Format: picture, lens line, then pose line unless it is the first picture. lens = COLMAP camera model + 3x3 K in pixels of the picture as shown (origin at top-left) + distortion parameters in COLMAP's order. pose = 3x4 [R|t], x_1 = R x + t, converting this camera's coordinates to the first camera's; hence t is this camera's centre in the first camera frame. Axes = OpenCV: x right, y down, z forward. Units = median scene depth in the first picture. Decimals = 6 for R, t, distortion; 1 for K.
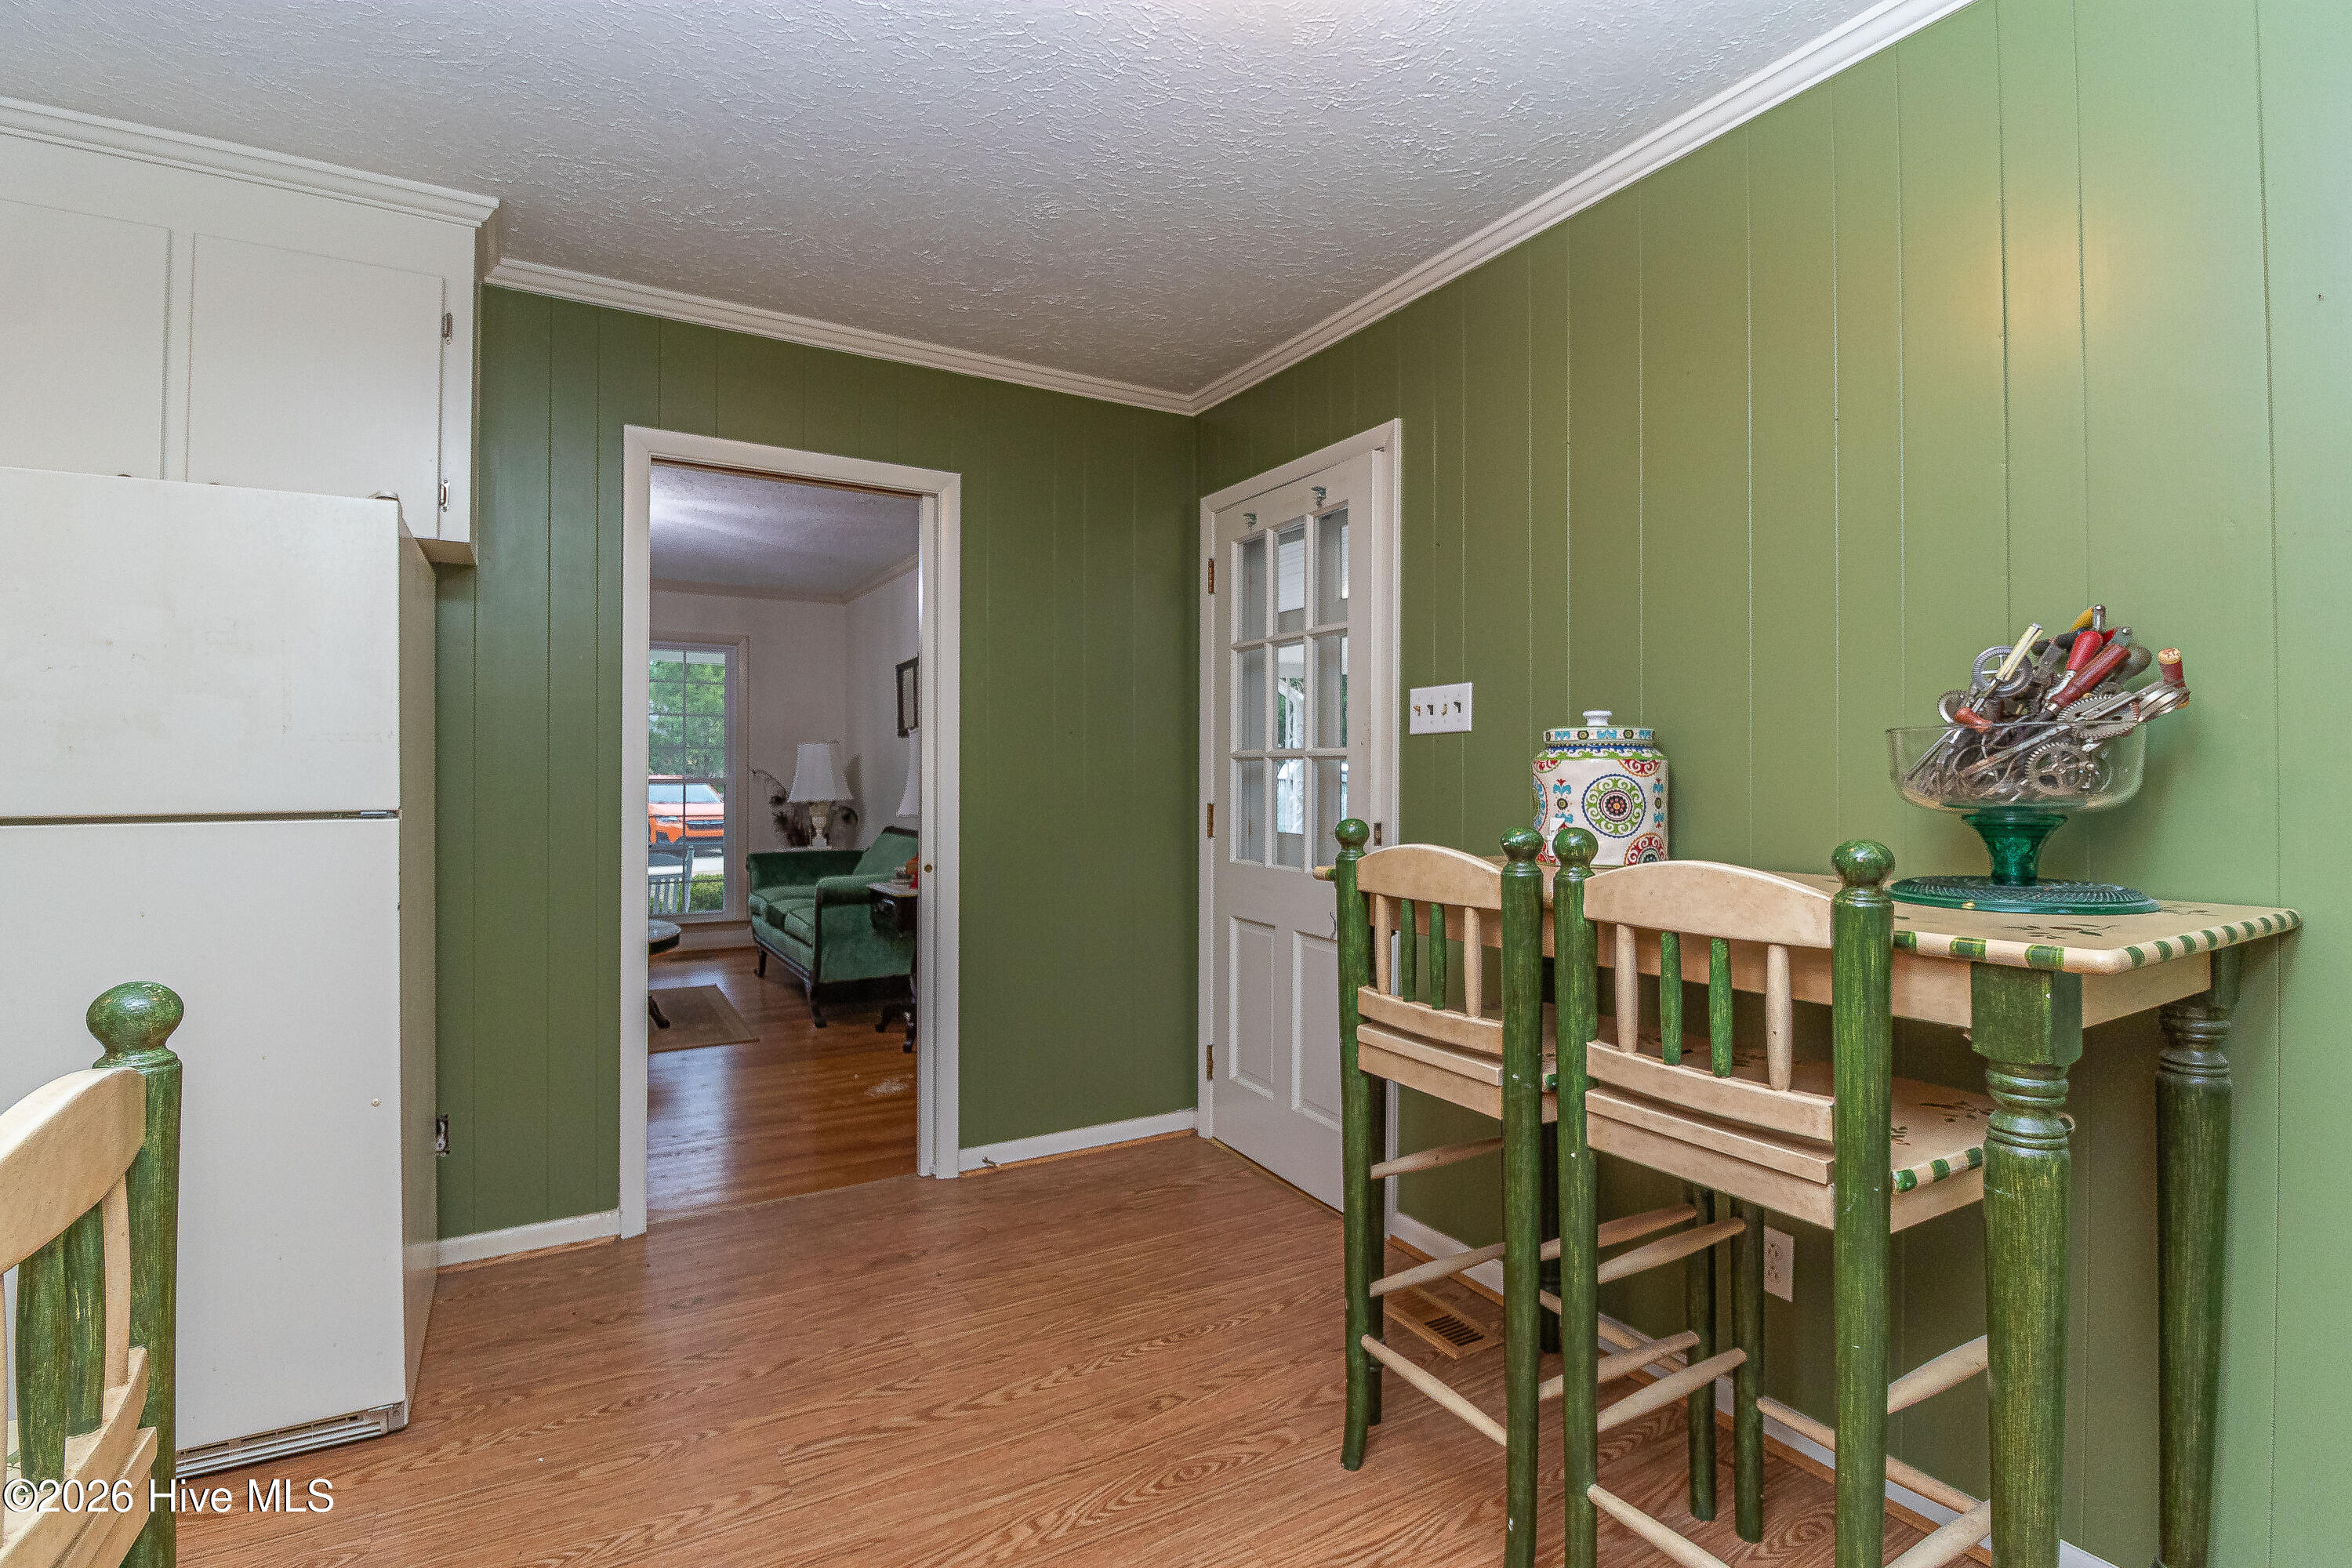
lens RADIAL K [[1110.9, 0, 1190.7], [0, 1110.9, 767.4], [0, 0, 1]] dist [-0.027590, -0.002985]
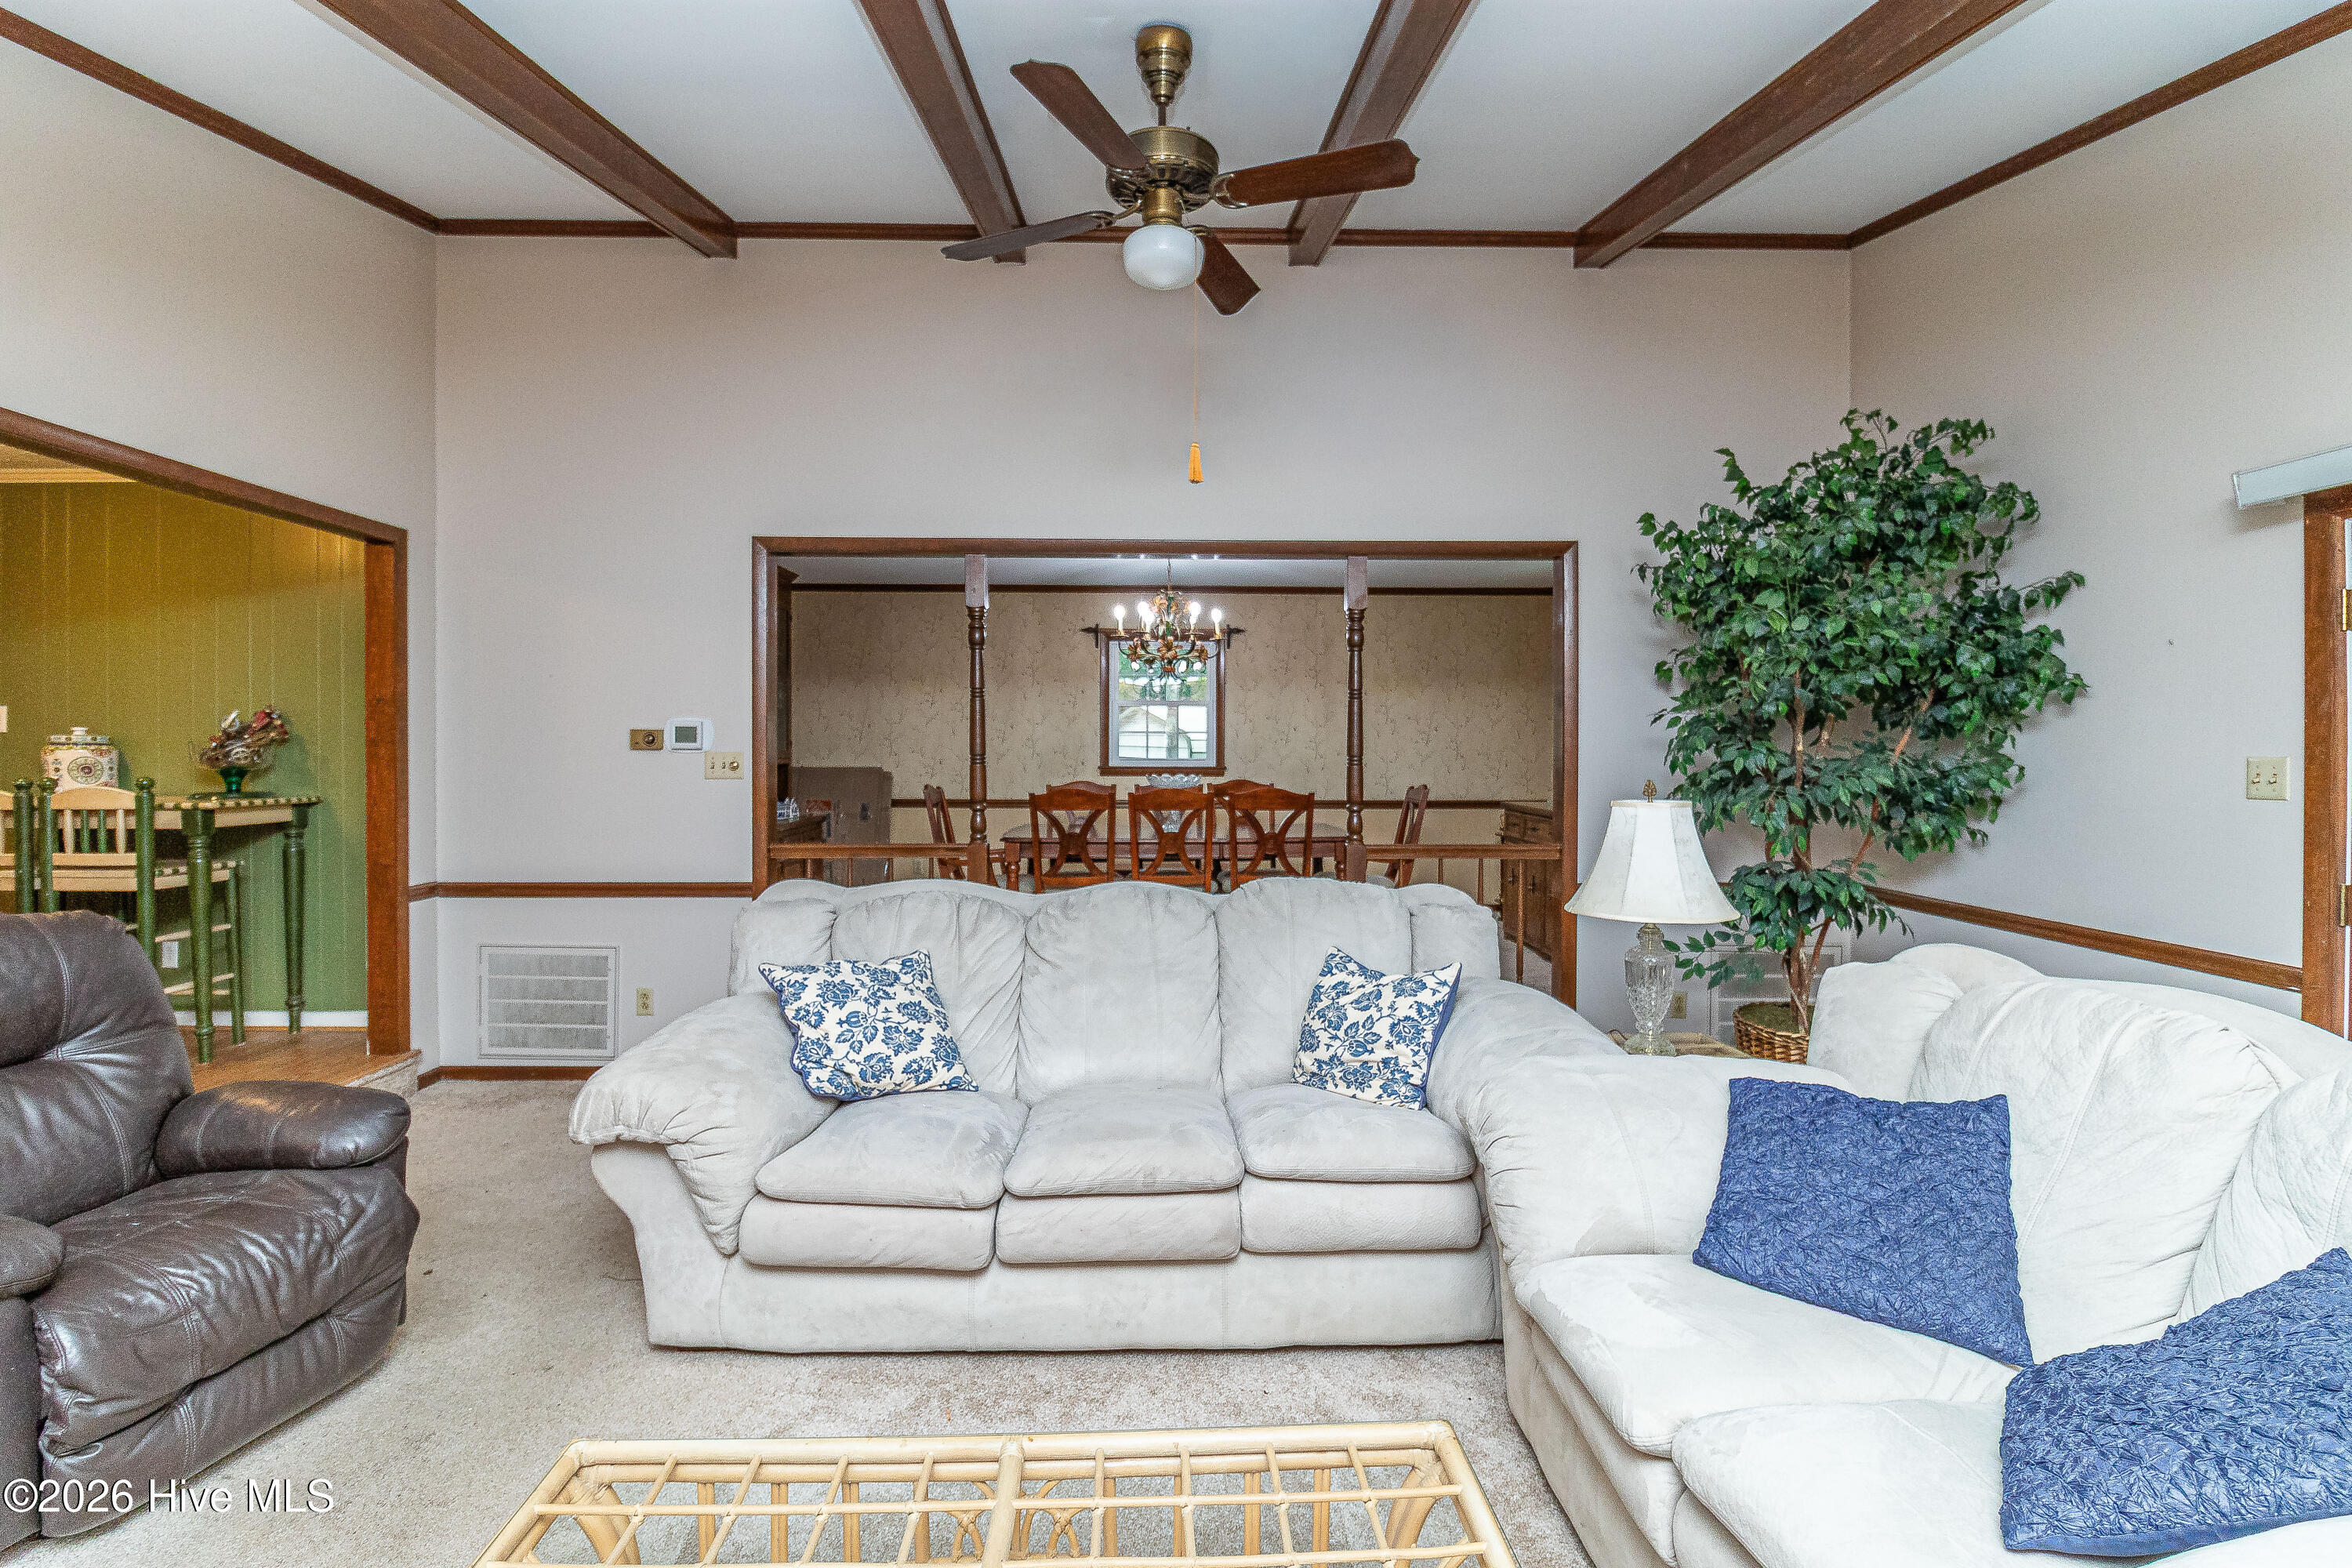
lens RADIAL K [[1110.9, 0, 1180.7], [0, 1110.9, 768.4], [0, 0, 1]] dist [-0.027590, -0.002985]
pose [[0.493299, -0.012704, 0.869767, -0.599781], [-0.008854, 0.999768, 0.019625, -0.045609], [-0.869814, -0.017382, 0.493073, -2.859890]]
